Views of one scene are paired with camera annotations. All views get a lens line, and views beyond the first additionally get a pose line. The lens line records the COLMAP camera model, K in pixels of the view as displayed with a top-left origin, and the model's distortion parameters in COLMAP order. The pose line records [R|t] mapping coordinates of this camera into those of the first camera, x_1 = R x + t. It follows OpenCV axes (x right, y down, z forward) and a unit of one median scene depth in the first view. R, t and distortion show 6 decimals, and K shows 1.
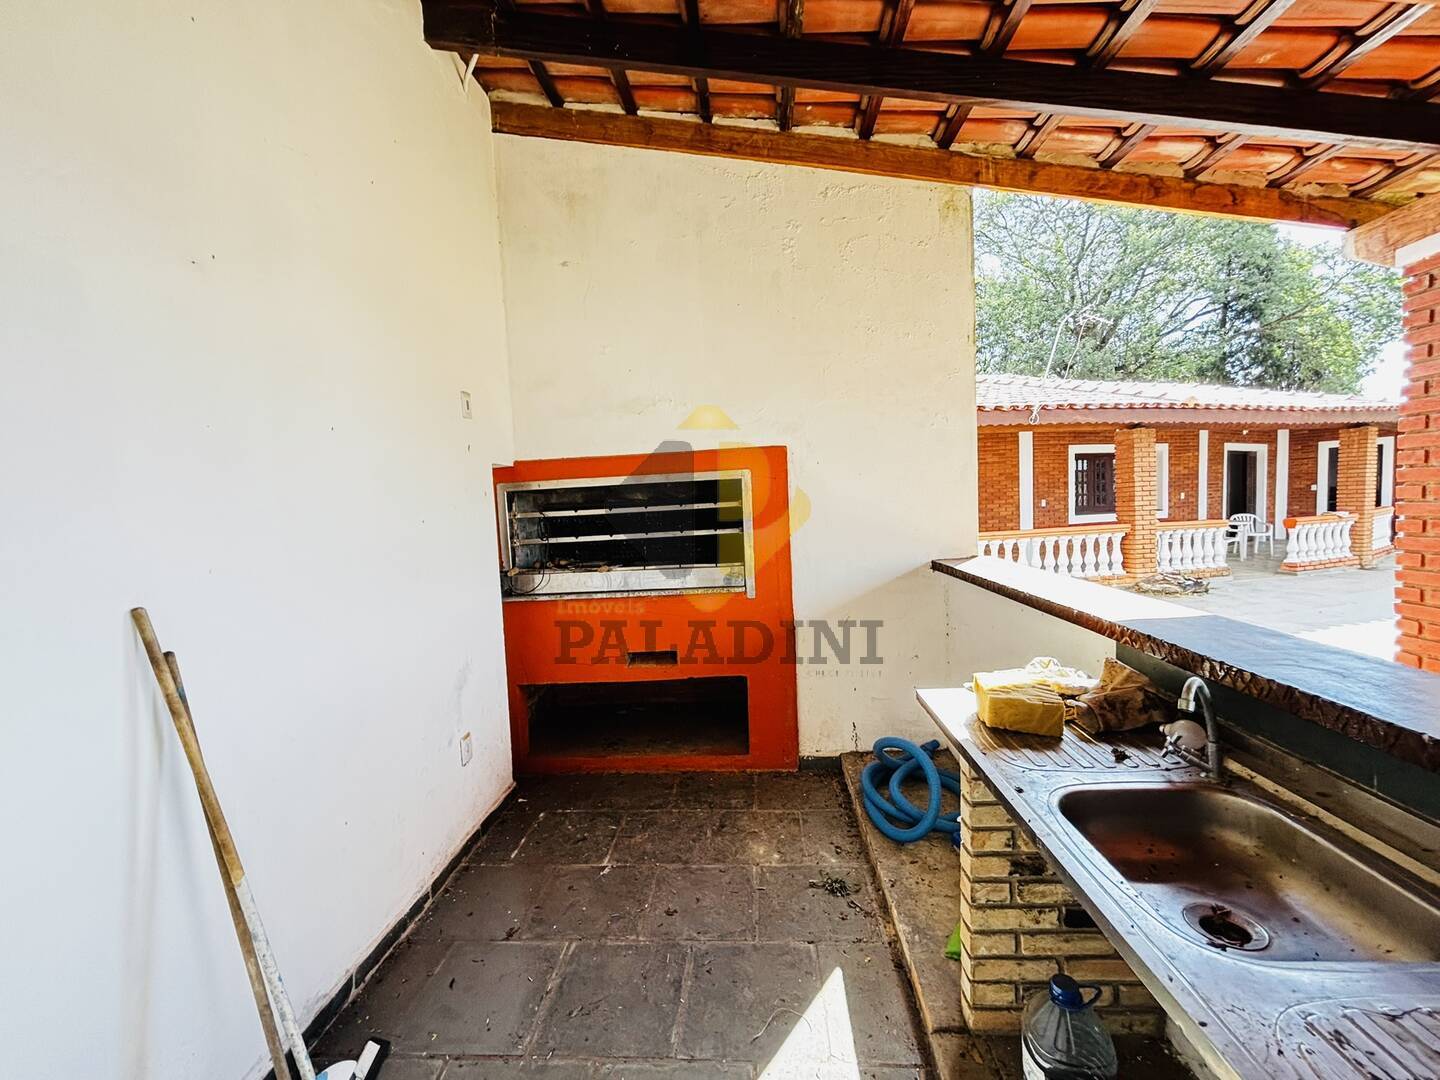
lens RADIAL K [[573.1, 0, 720.0], [0, 573.1, 540.0], [0, 0, 1]] dist [-0.001102, -0.000377]
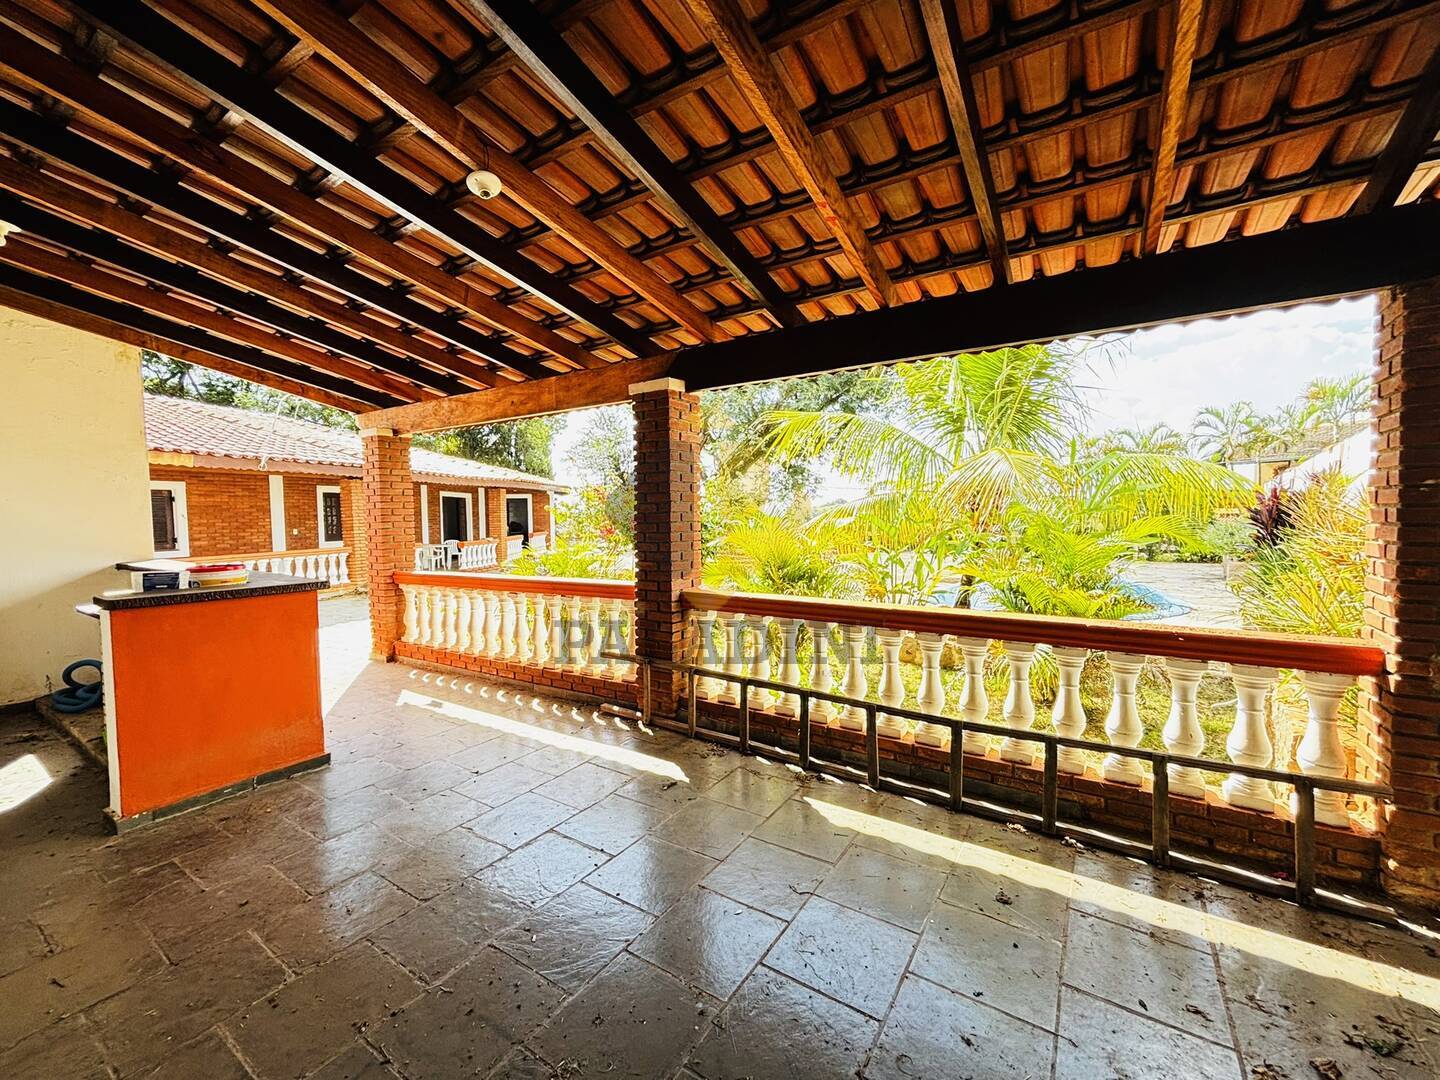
lens RADIAL K [[573.1, 0, 720.0], [0, 573.1, 540.0], [0, 0, 1]] dist [-0.001102, -0.000377]
pose [[0.479738, -0.004681, 0.877399, -0.066669], [0.051281, 0.998426, -0.022712, 0.026545], [-0.875912, 0.055889, 0.479223, -0.367210]]
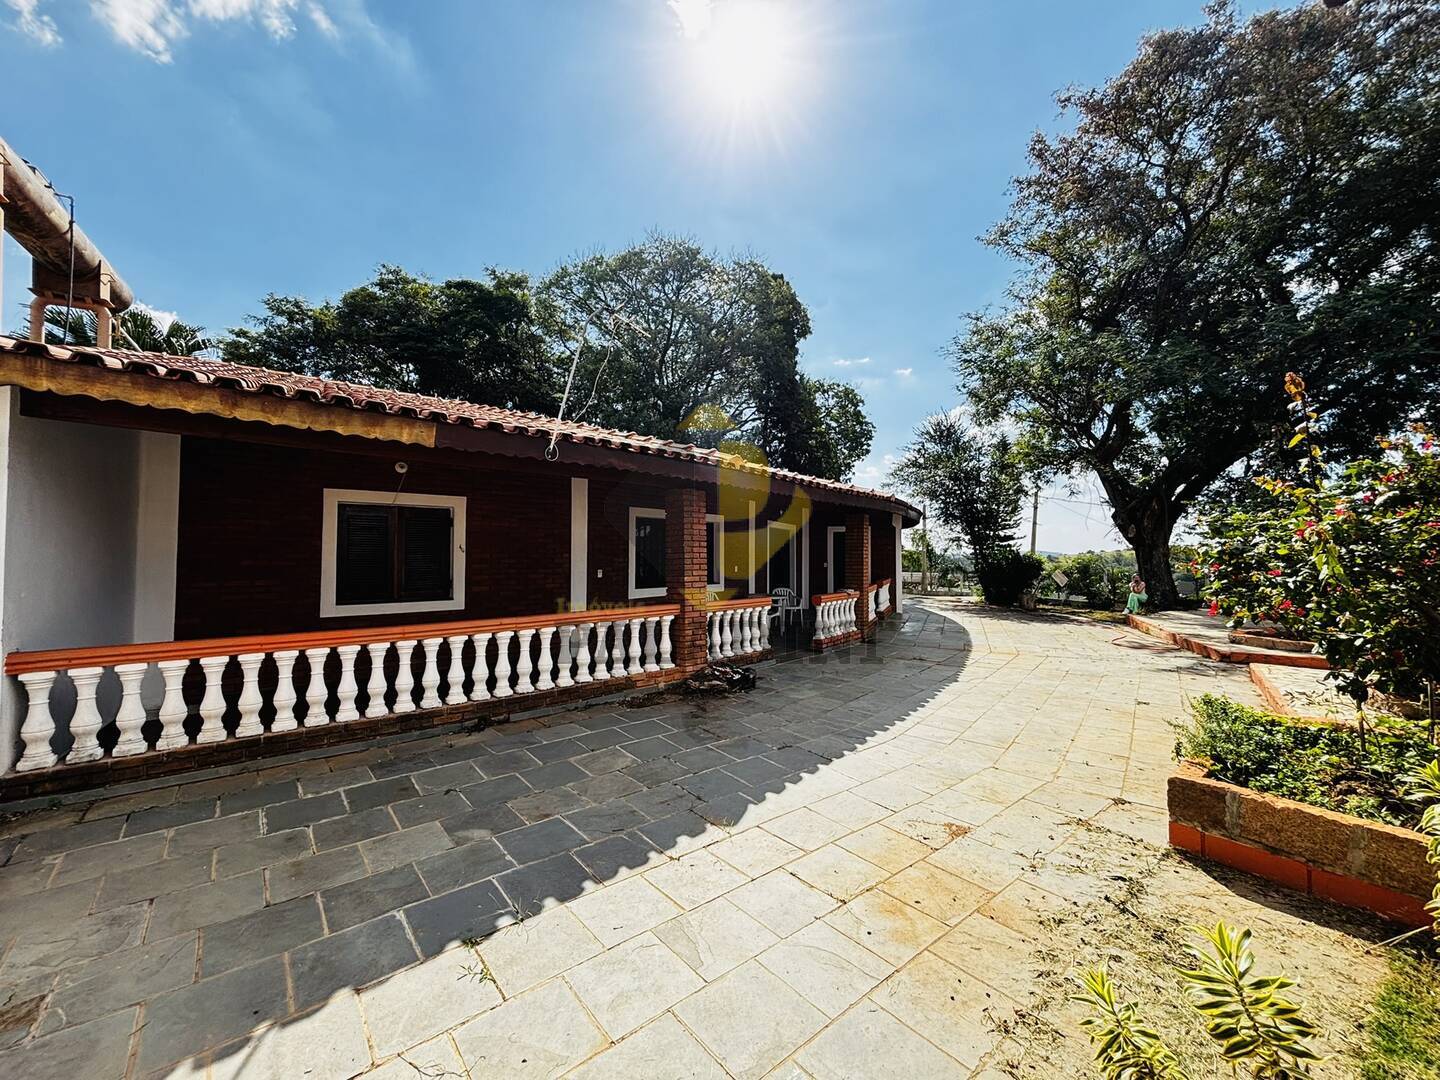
lens RADIAL K [[573.1, 0, 720.0], [0, 573.1, 540.0], [0, 0, 1]] dist [-0.001102, -0.000377]
pose [[0.802493, 0.060836, 0.593553, 0.217928], [0.002875, 0.994383, -0.105806, -0.025788], [-0.596655, 0.086615, 0.797810, 0.247629]]
